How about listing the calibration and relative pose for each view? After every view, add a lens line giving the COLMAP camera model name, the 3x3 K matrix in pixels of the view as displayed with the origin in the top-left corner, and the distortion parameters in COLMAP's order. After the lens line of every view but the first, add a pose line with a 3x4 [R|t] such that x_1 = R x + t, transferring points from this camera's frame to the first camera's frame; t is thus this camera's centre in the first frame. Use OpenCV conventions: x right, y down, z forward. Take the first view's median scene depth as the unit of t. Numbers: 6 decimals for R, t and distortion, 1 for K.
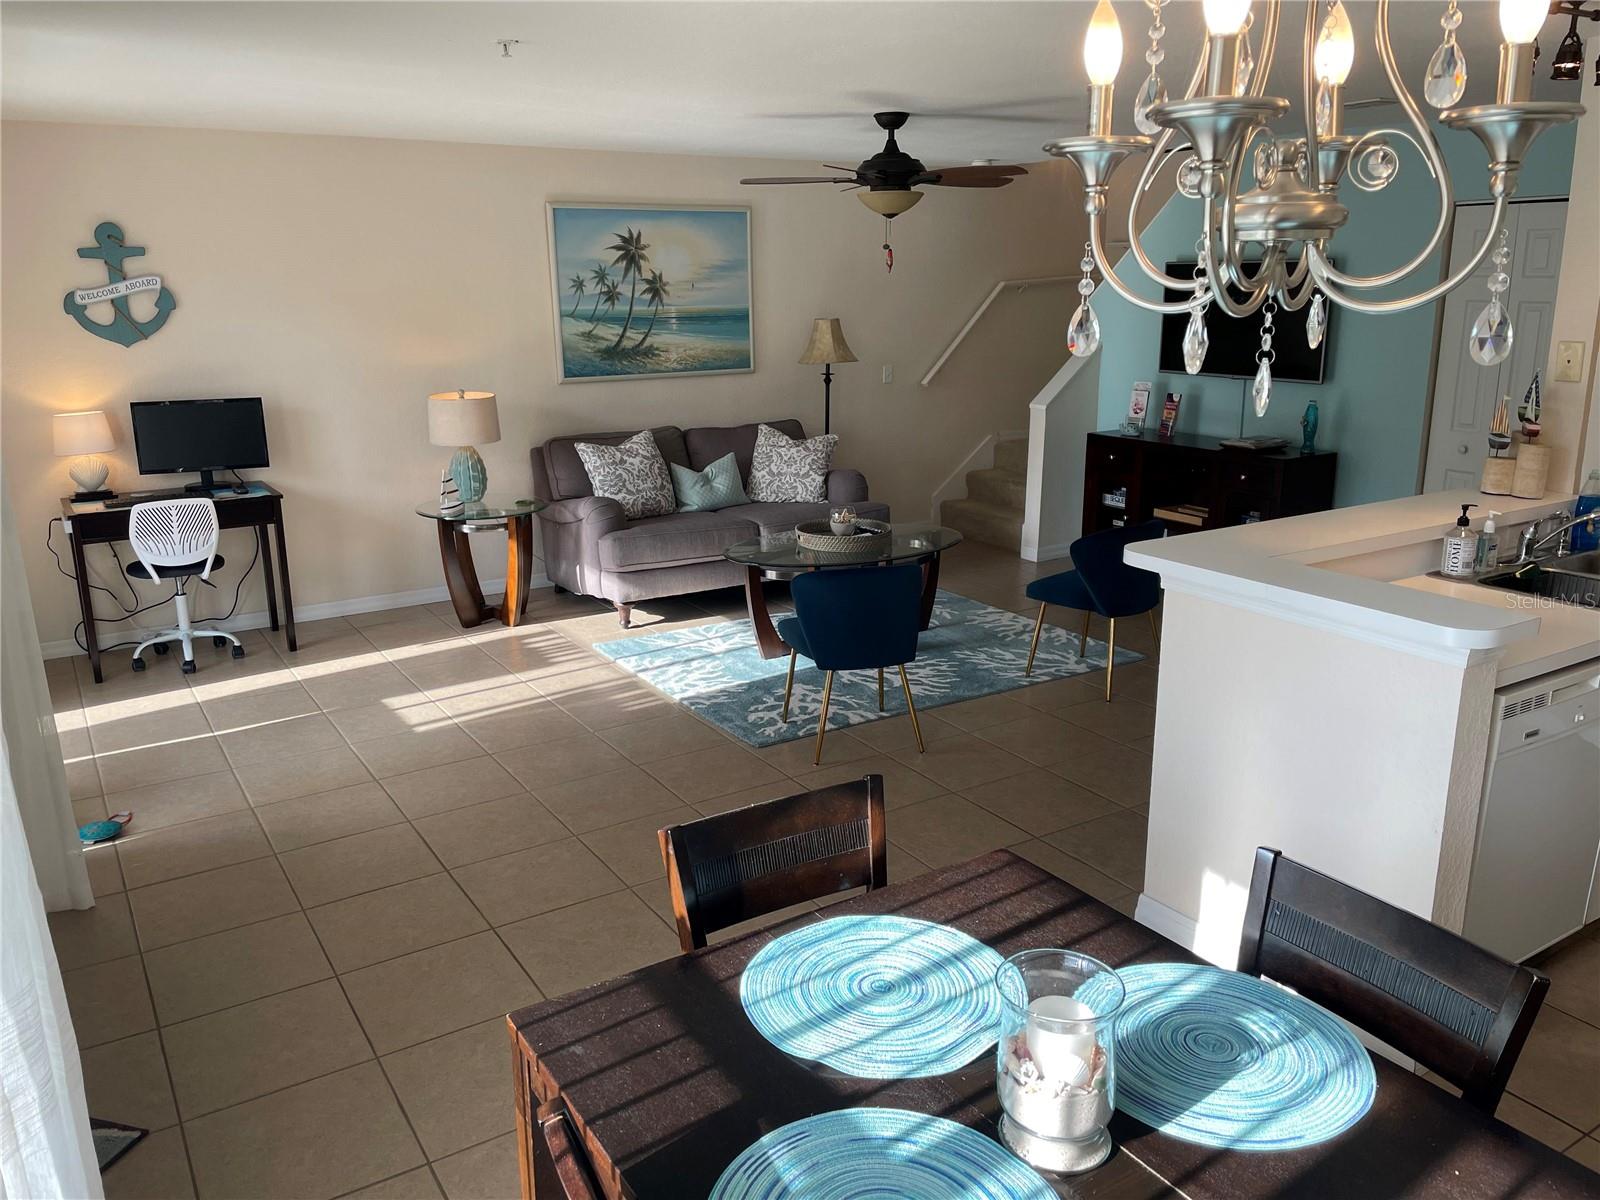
lens RADIAL K [[1207.1, 0, 792.9], [0, 1207.1, 589.8], [0, 0, 1]] dist [0.094979, -0.129581]
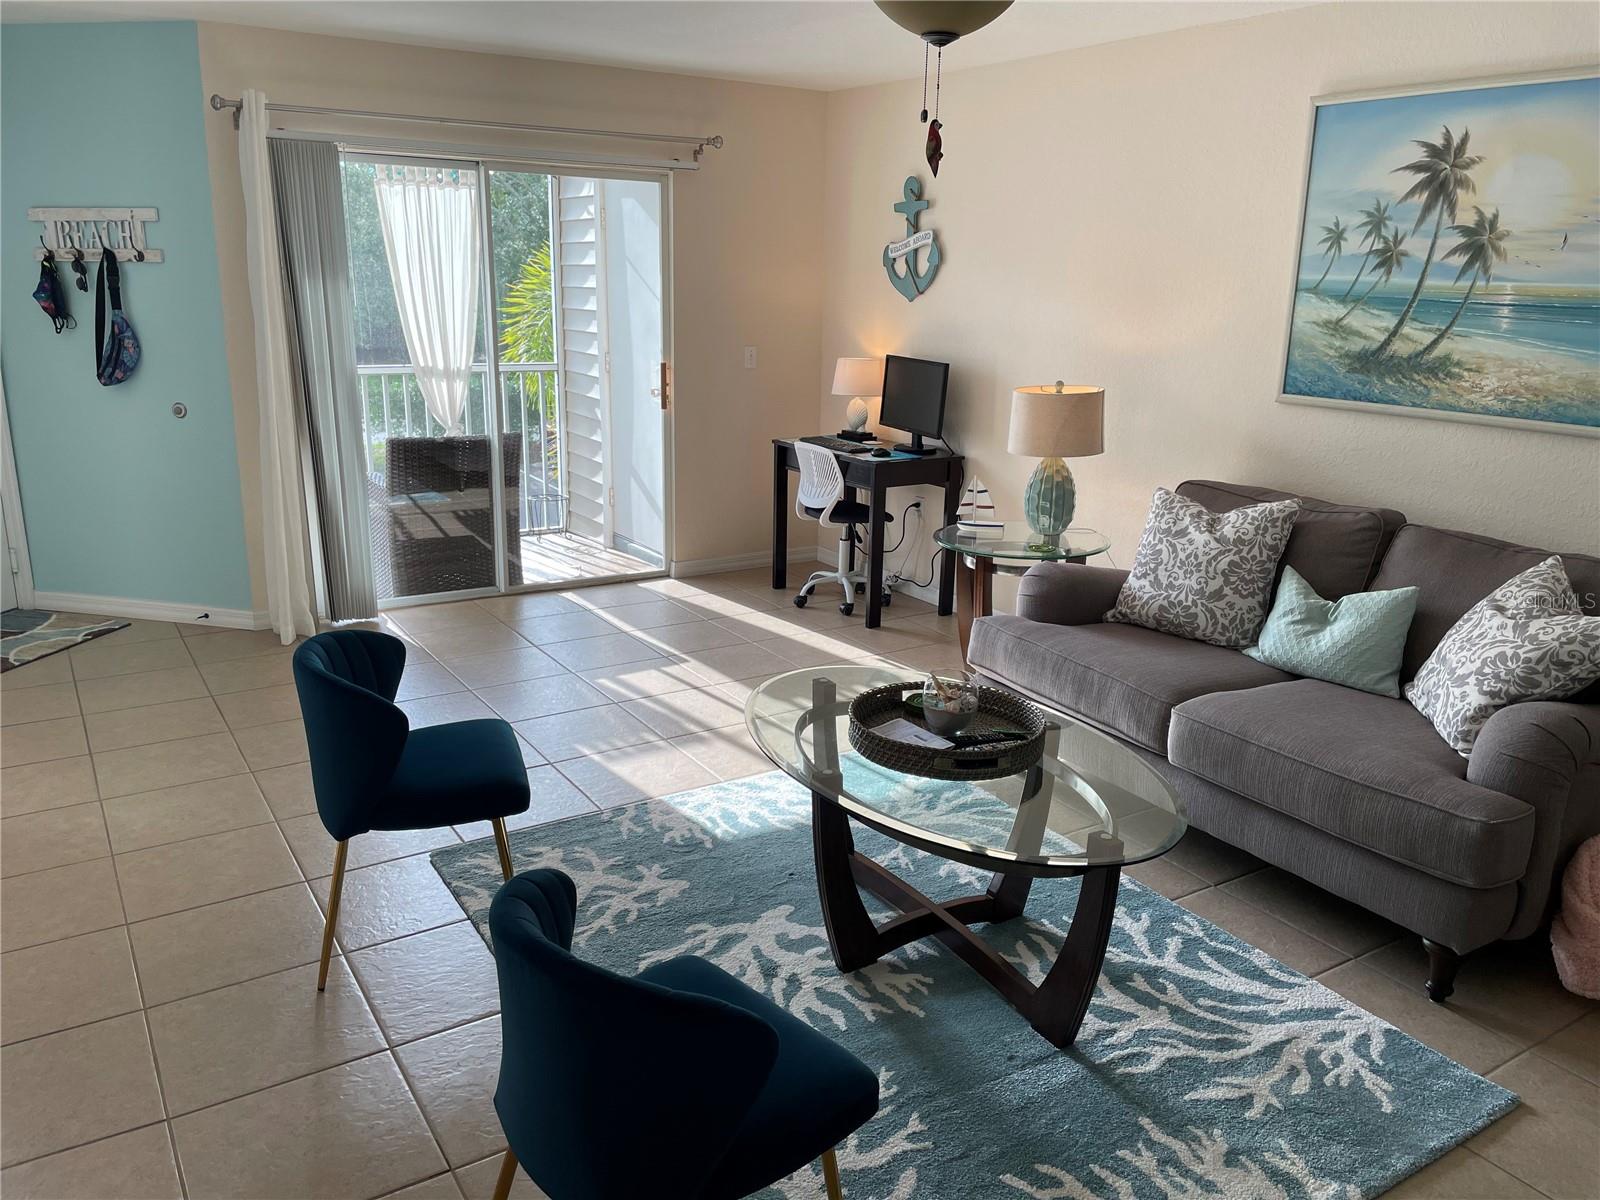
lens RADIAL K [[1207.1, 0, 809.1], [0, 1207.1, 594.3], [0, 0, 1]] dist [0.094979, -0.129581]
pose [[0.009951, 0.272106, -0.962216, 0.430858], [-0.269200, 0.927466, 0.259495, -0.180249], [0.963033, 0.256447, 0.082480, 0.766914]]
